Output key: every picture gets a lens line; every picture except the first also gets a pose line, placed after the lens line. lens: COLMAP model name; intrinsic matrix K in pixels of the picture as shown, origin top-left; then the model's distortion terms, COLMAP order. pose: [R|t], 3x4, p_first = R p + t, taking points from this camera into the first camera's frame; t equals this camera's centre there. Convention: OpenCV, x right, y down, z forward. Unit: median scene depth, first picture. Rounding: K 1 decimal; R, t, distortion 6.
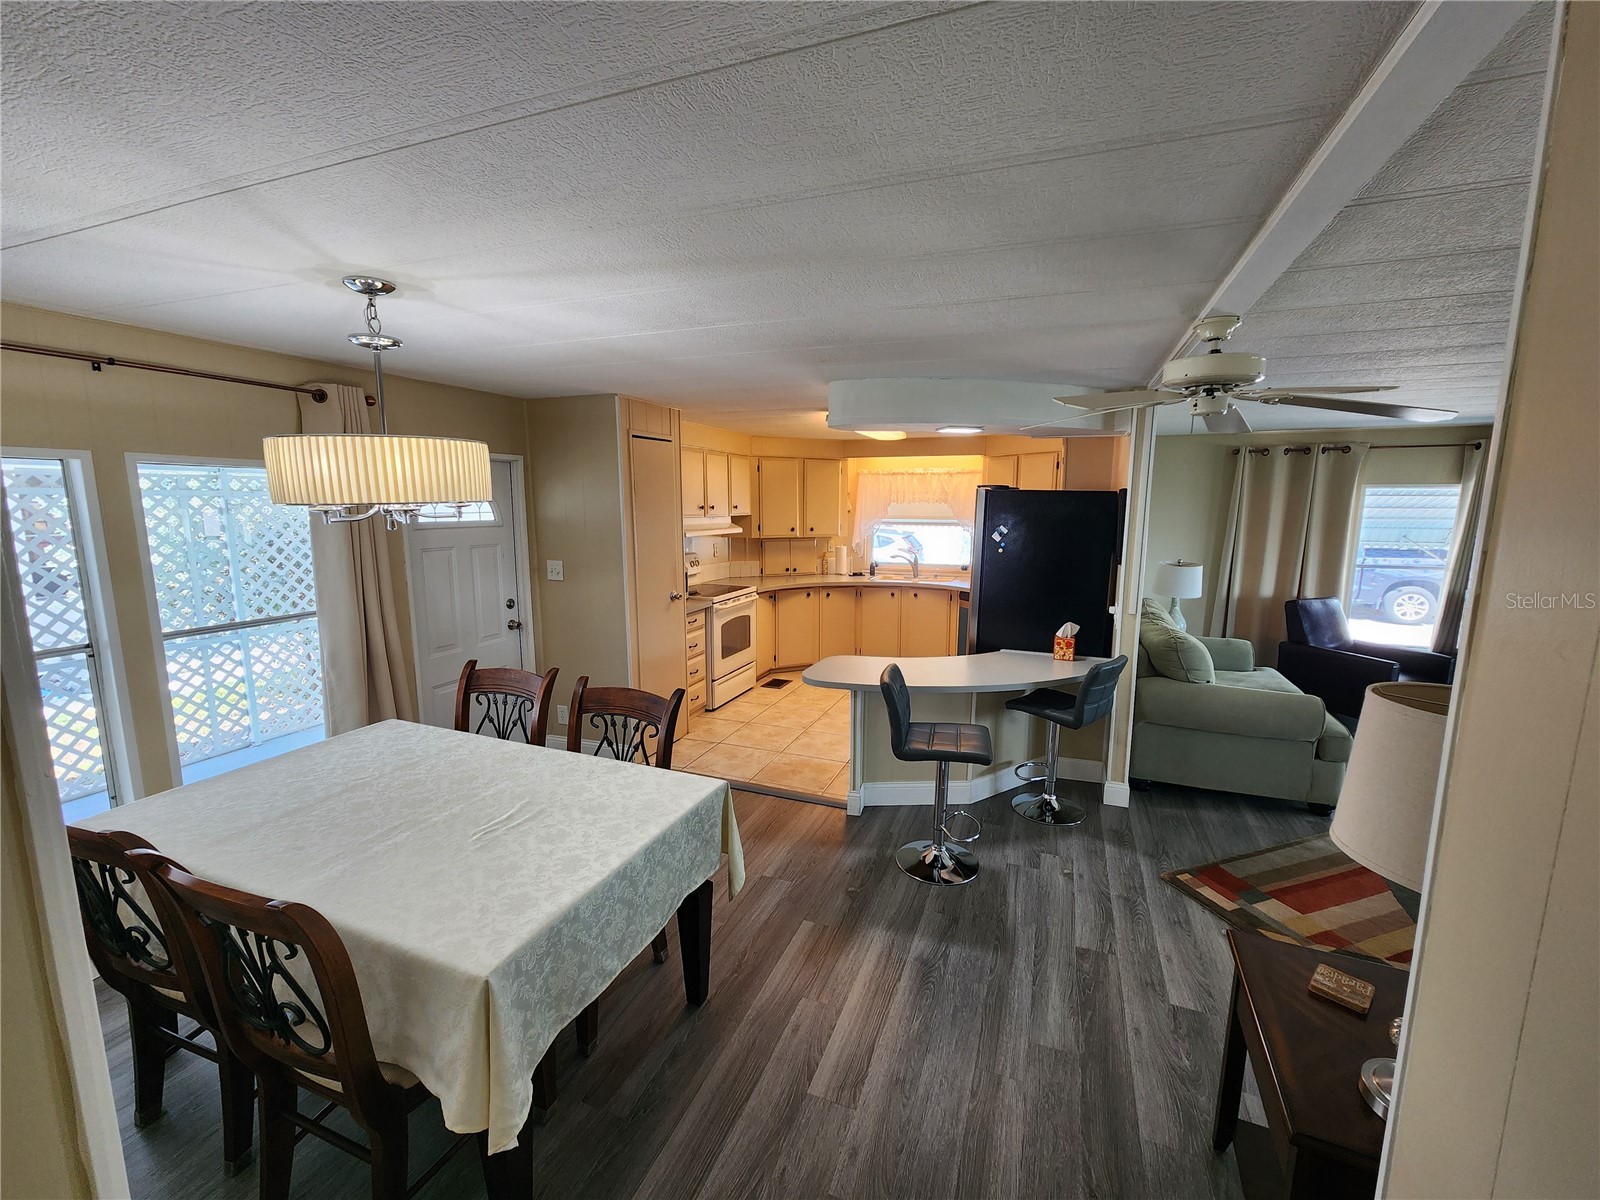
lens RADIAL K [[656.8, 0, 803.6], [0, 656.8, 599.3], [0, 0, 1]] dist [0.000392, -0.000057]
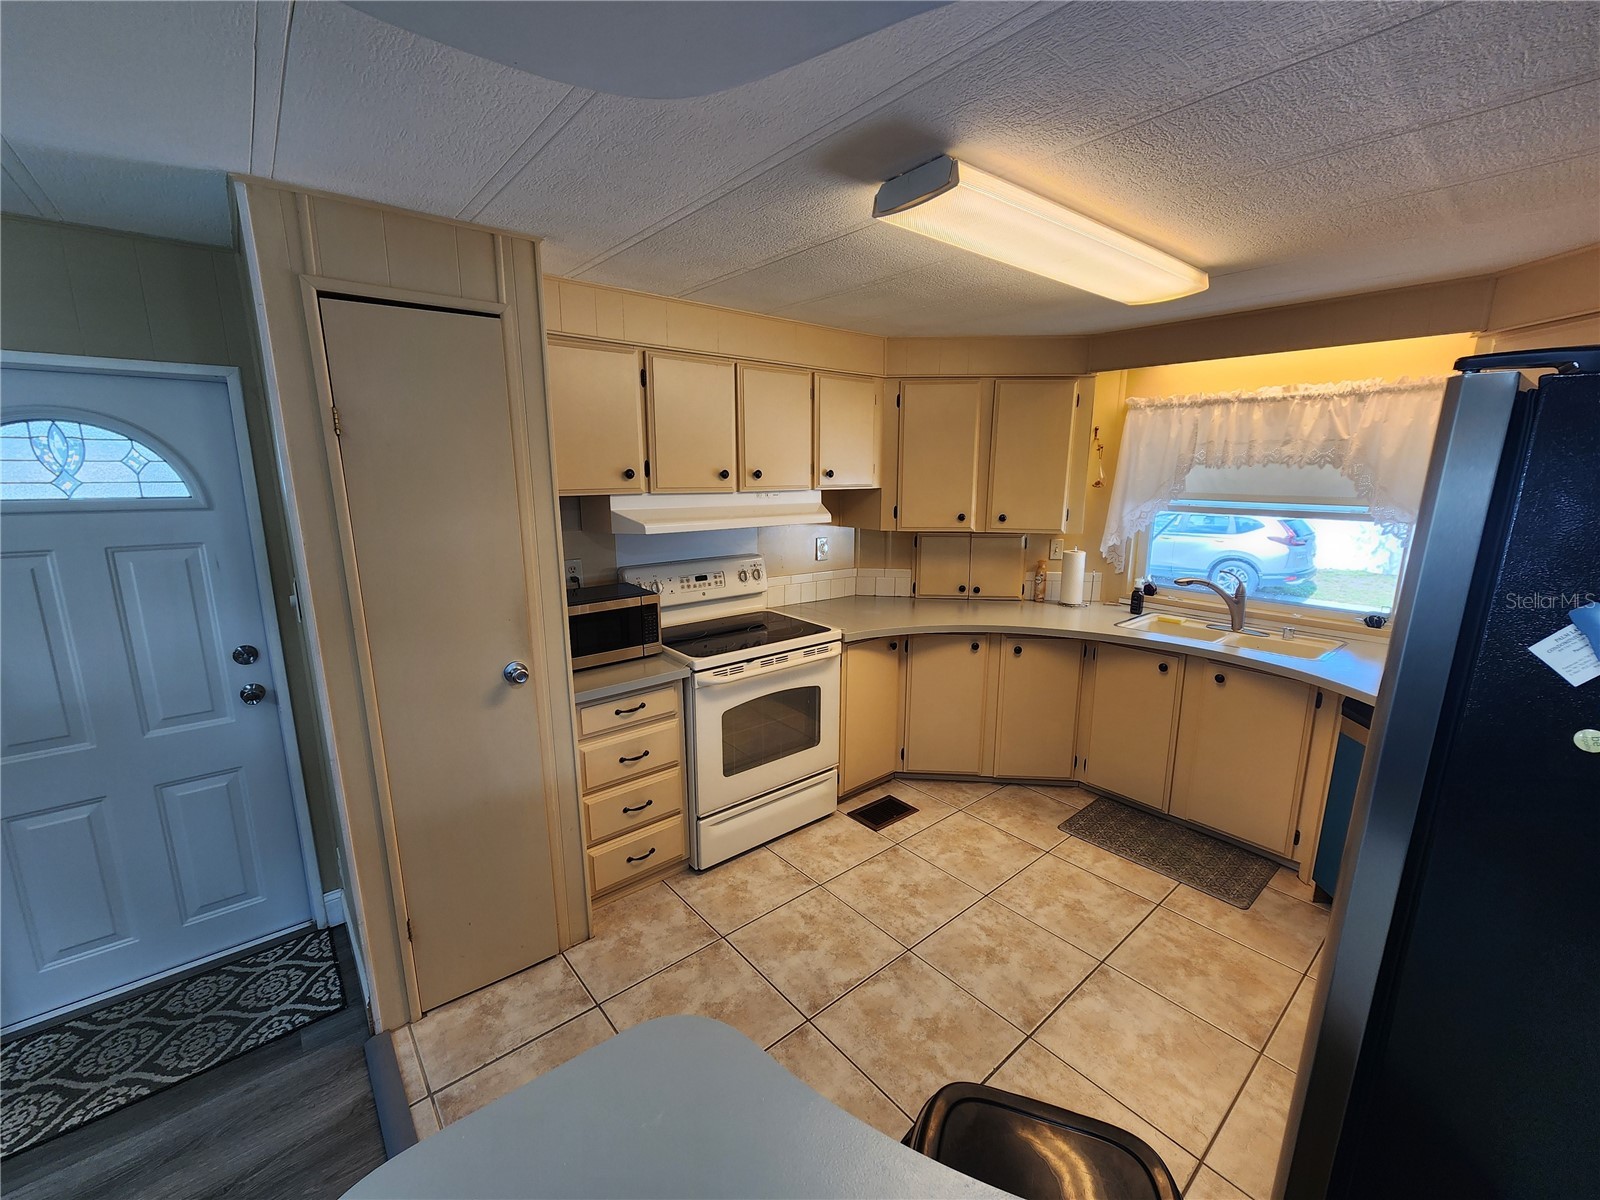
lens RADIAL K [[656.8, 0, 803.6], [0, 656.8, 599.3], [0, 0, 1]] dist [0.000392, -0.000057]
pose [[0.878319, 0.094871, -0.468567, 0.152330], [-0.071197, 0.995140, 0.068030, -0.082864], [0.472743, -0.026392, 0.880805, 0.581963]]
